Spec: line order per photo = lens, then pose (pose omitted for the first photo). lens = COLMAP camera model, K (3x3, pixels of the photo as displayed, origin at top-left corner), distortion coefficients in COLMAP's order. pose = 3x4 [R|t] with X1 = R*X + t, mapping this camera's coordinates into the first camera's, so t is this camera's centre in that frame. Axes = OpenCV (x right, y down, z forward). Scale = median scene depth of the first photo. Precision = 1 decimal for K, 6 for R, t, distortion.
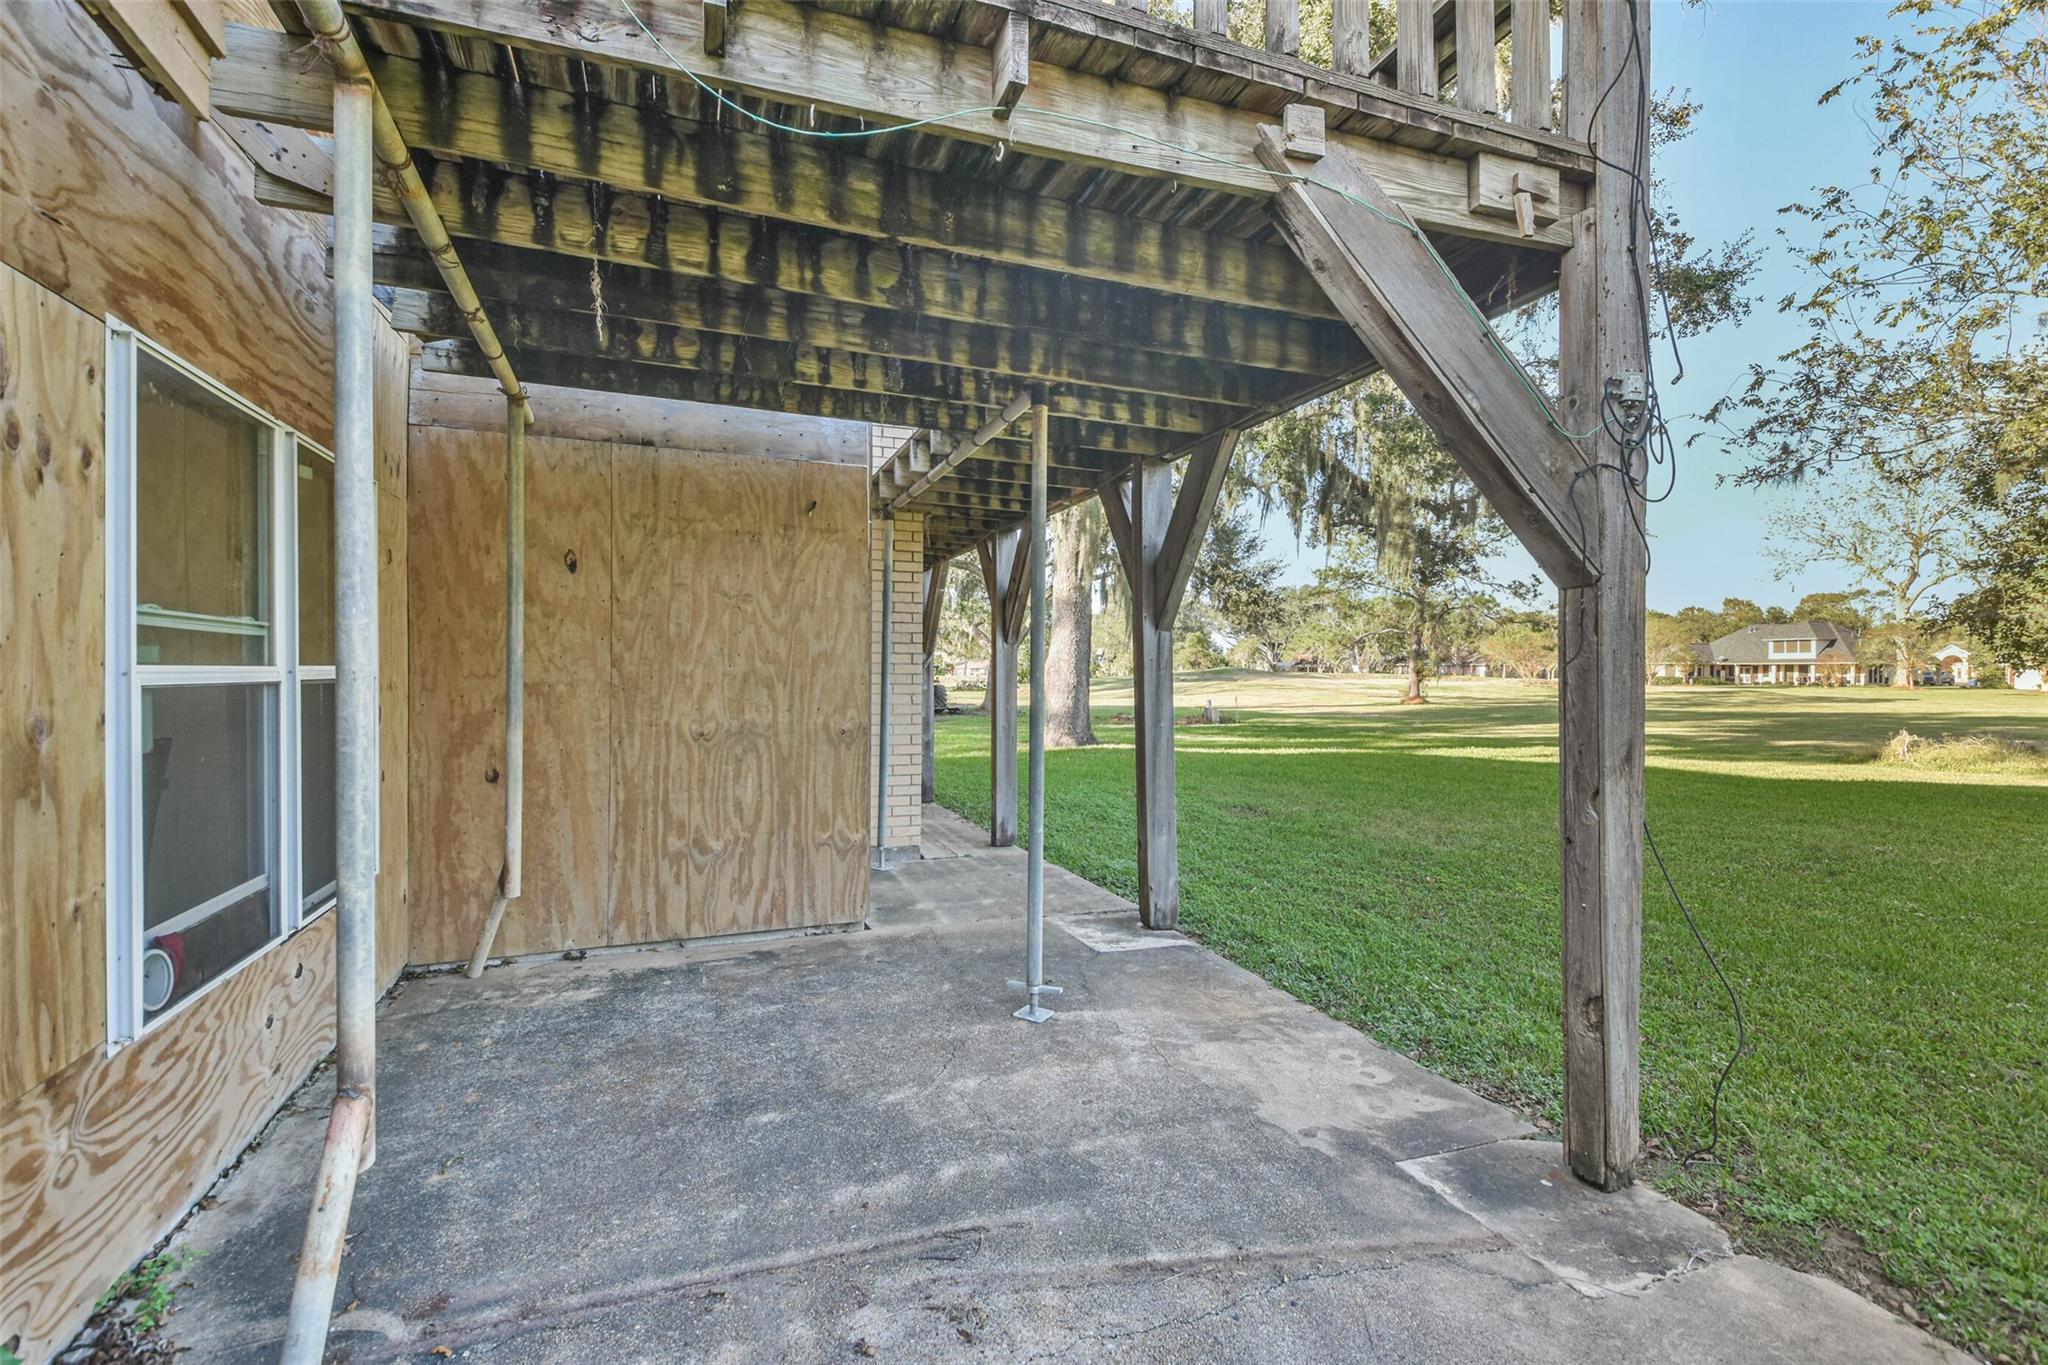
lens RADIAL K [[905.9, 0, 1021.1], [0, 905.9, 680.1], [0, 0, 1]] dist [0.019425, -0.002655]
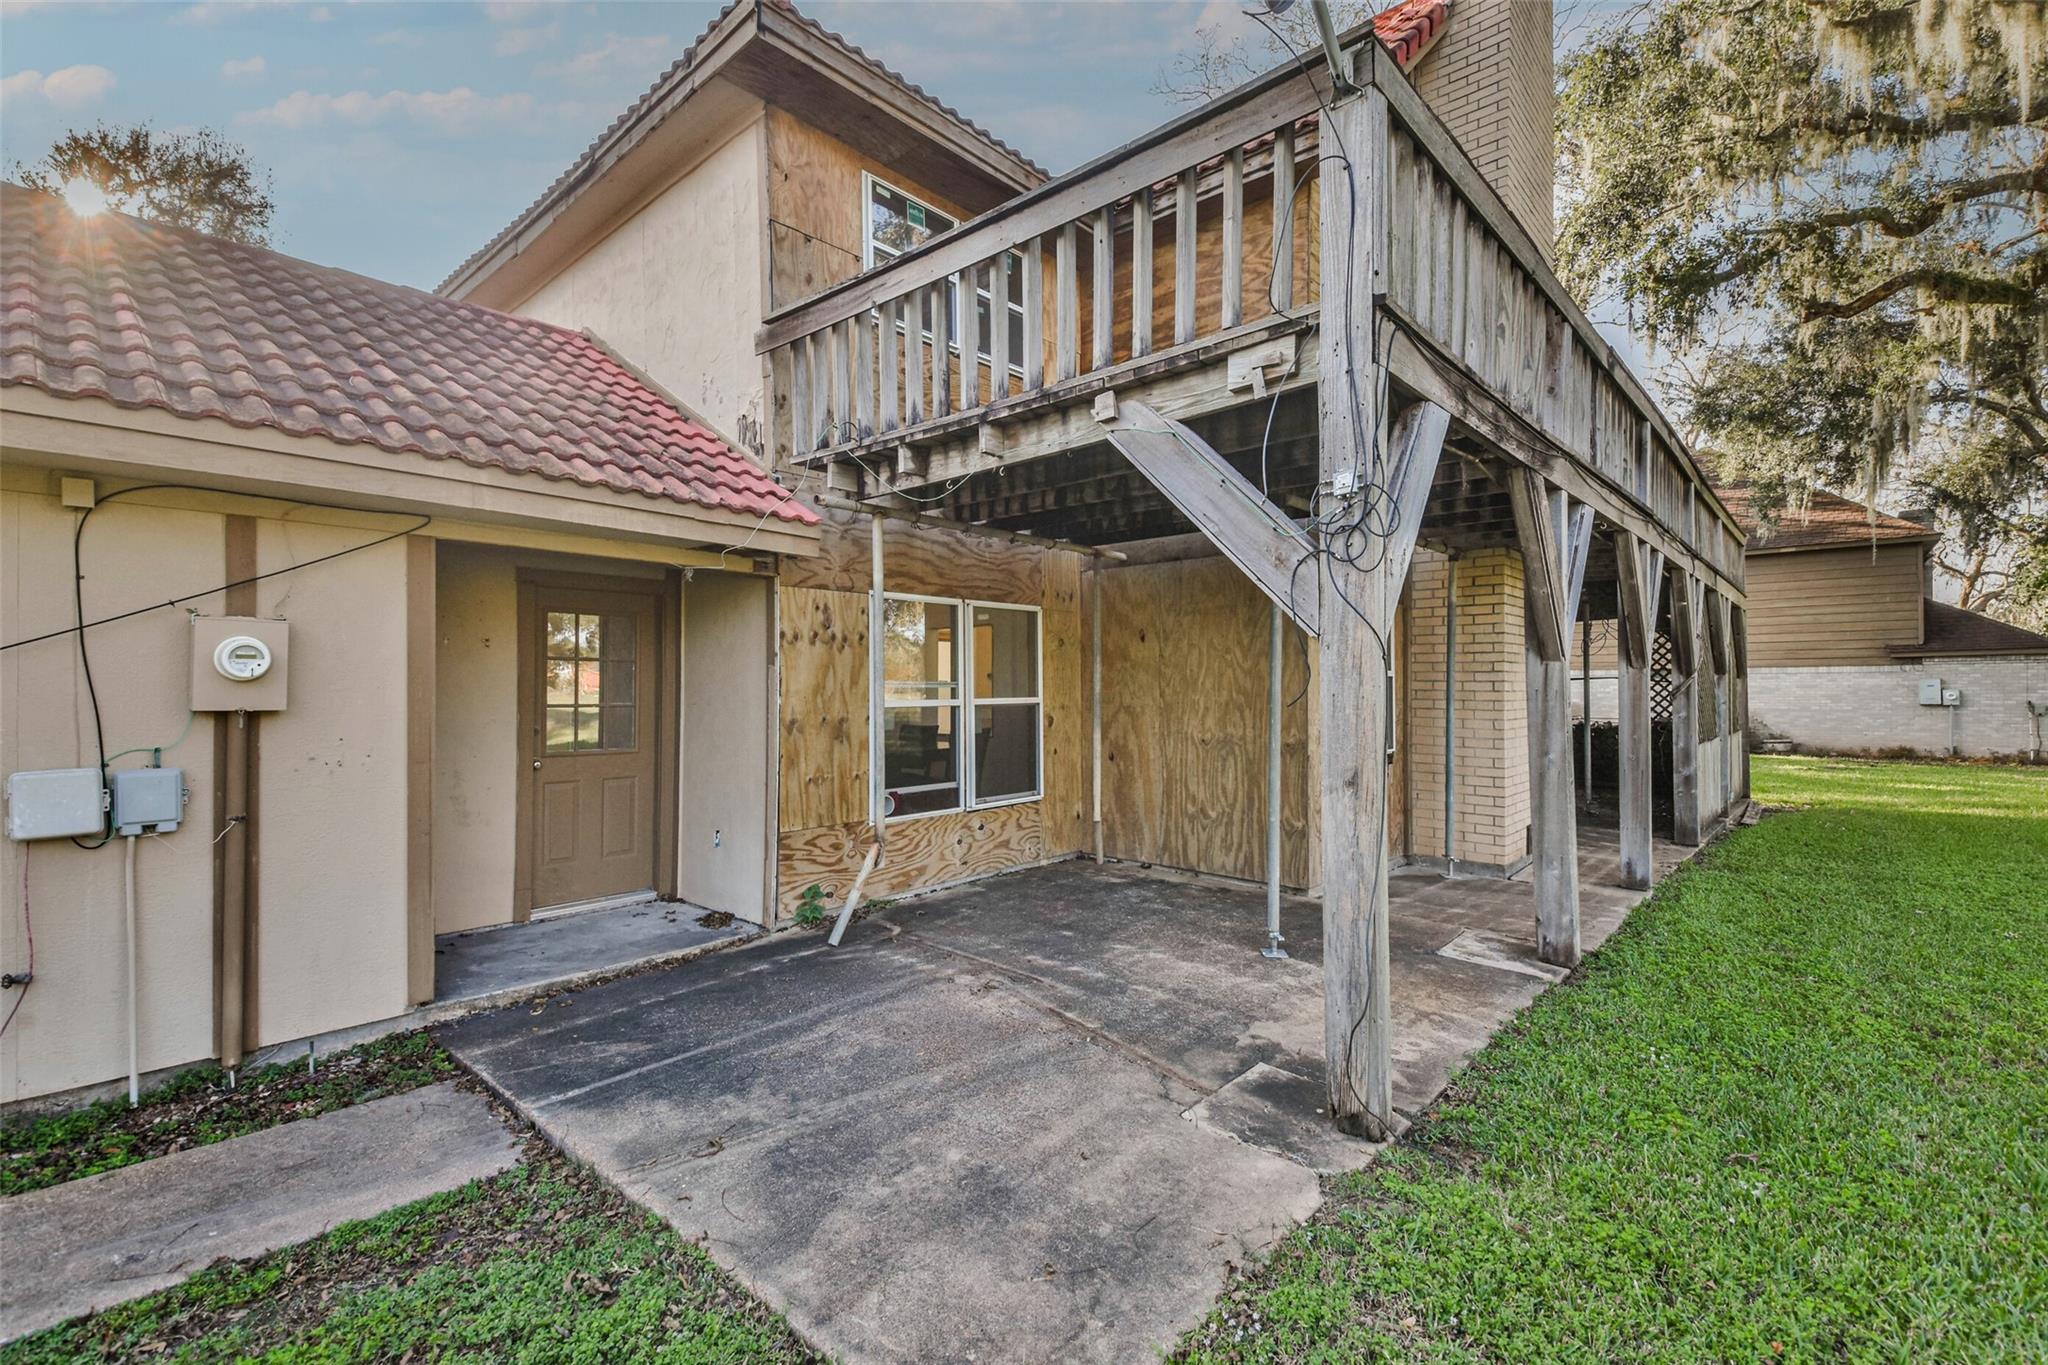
lens RADIAL K [[905.9, 0, 1005.7], [0, 905.9, 684.1], [0, 0, 1]] dist [0.019425, -0.002655]
pose [[0.427860, -0.008723, -0.903803, 1.397467], [-0.007569, 0.999884, -0.013234, -0.022331], [0.903813, 0.012503, 0.427744, 0.050911]]
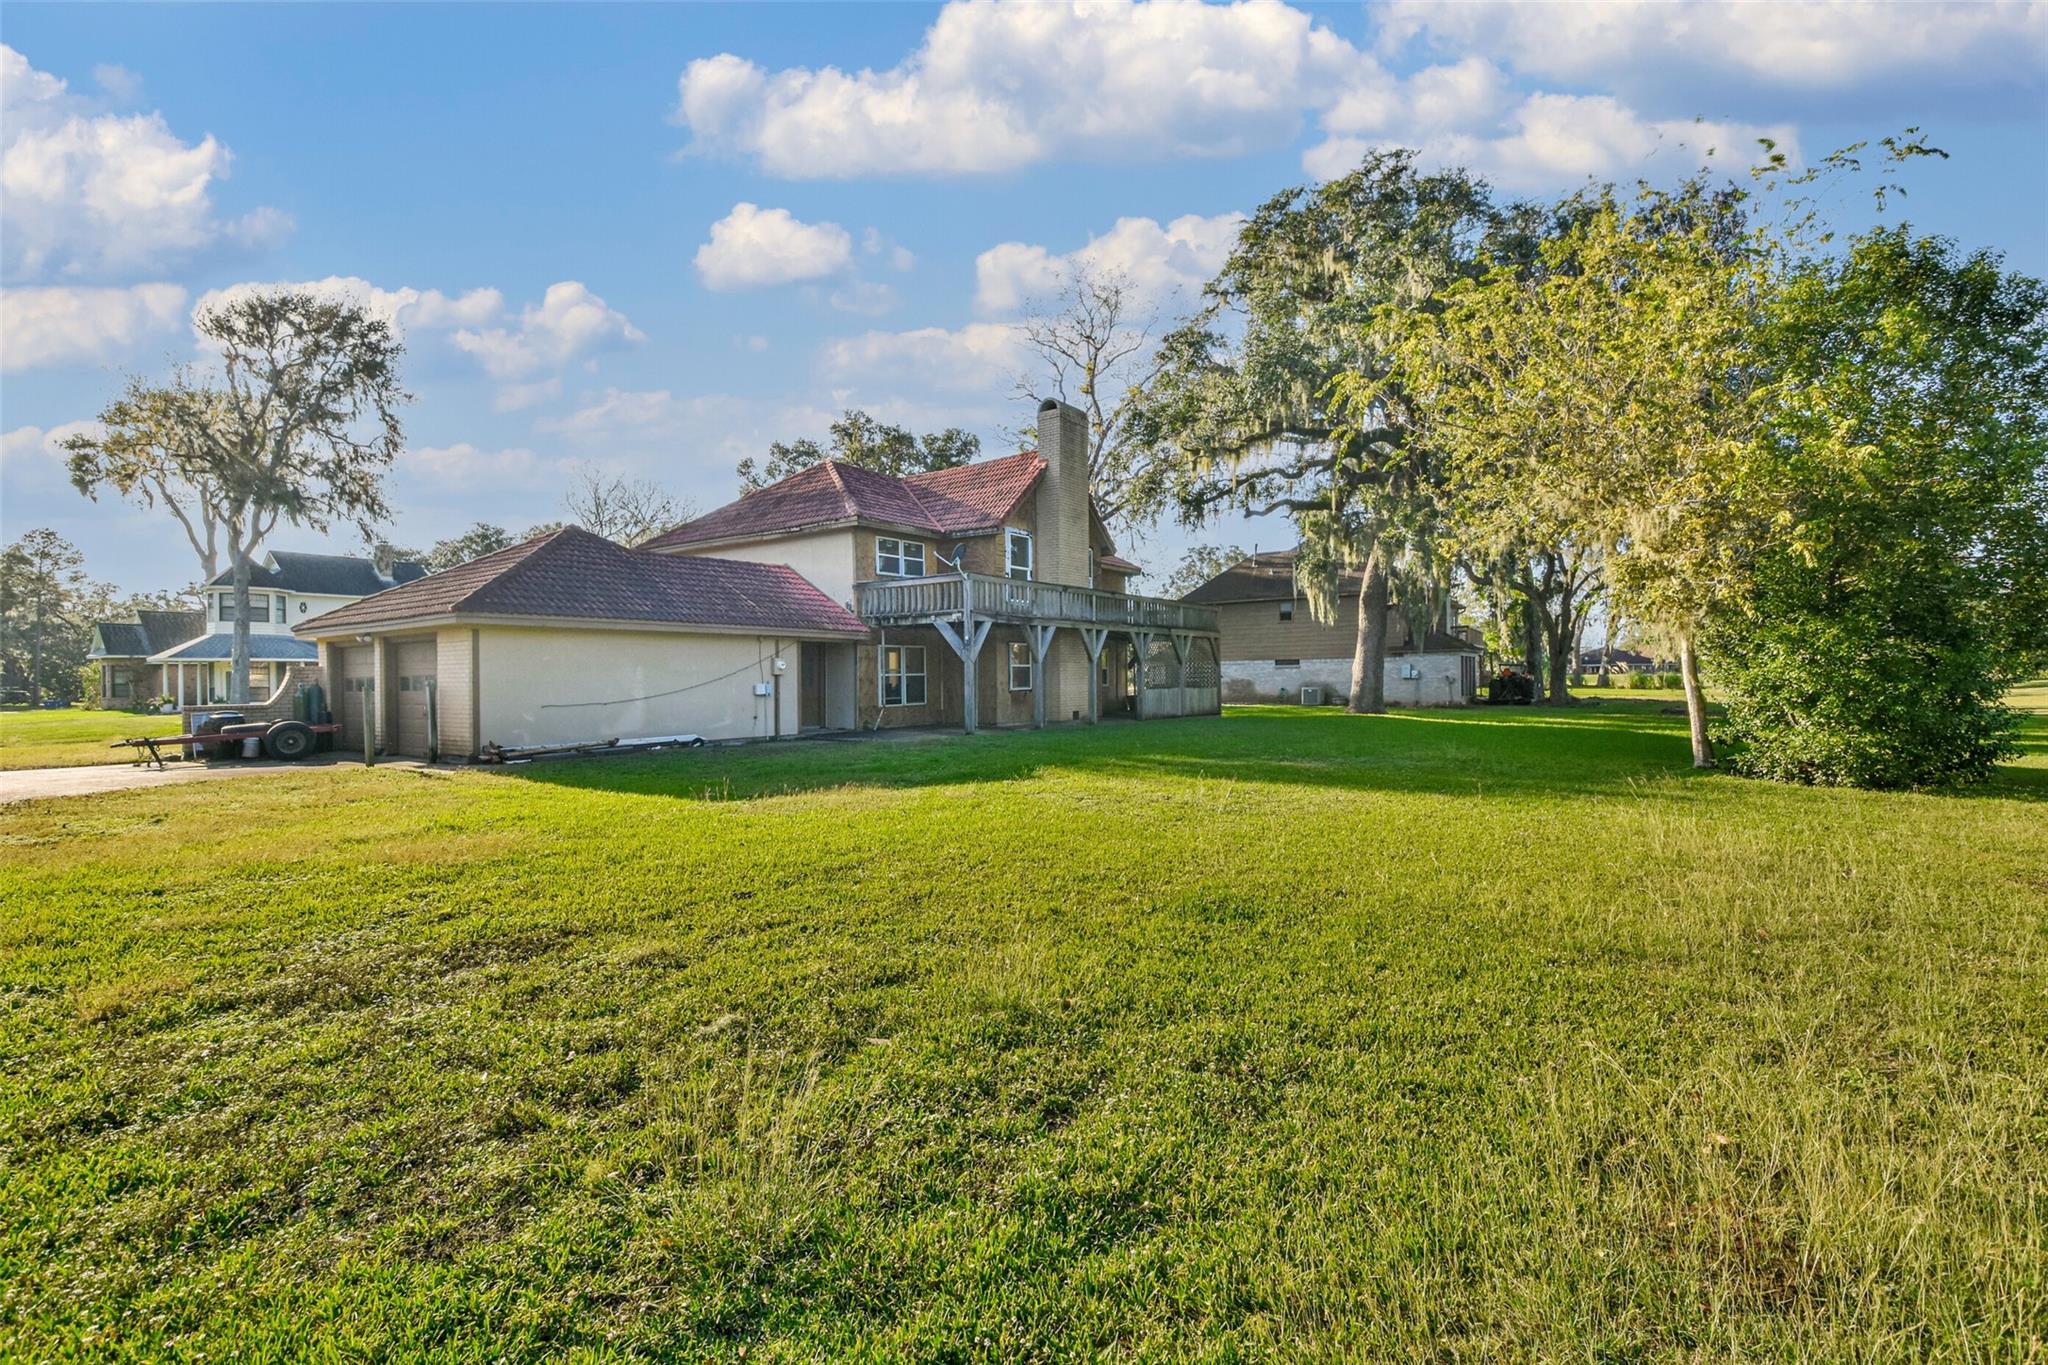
lens RADIAL K [[905.9, 0, 1018.7], [0, 905.9, 684.3], [0, 0, 1]] dist [0.019425, -0.002655]
pose [[0.530400, -0.002691, -0.847743, 6.835251], [0.002653, 0.999995, -0.001514, 0.093285], [0.847744, -0.001446, 0.530404, -2.547536]]
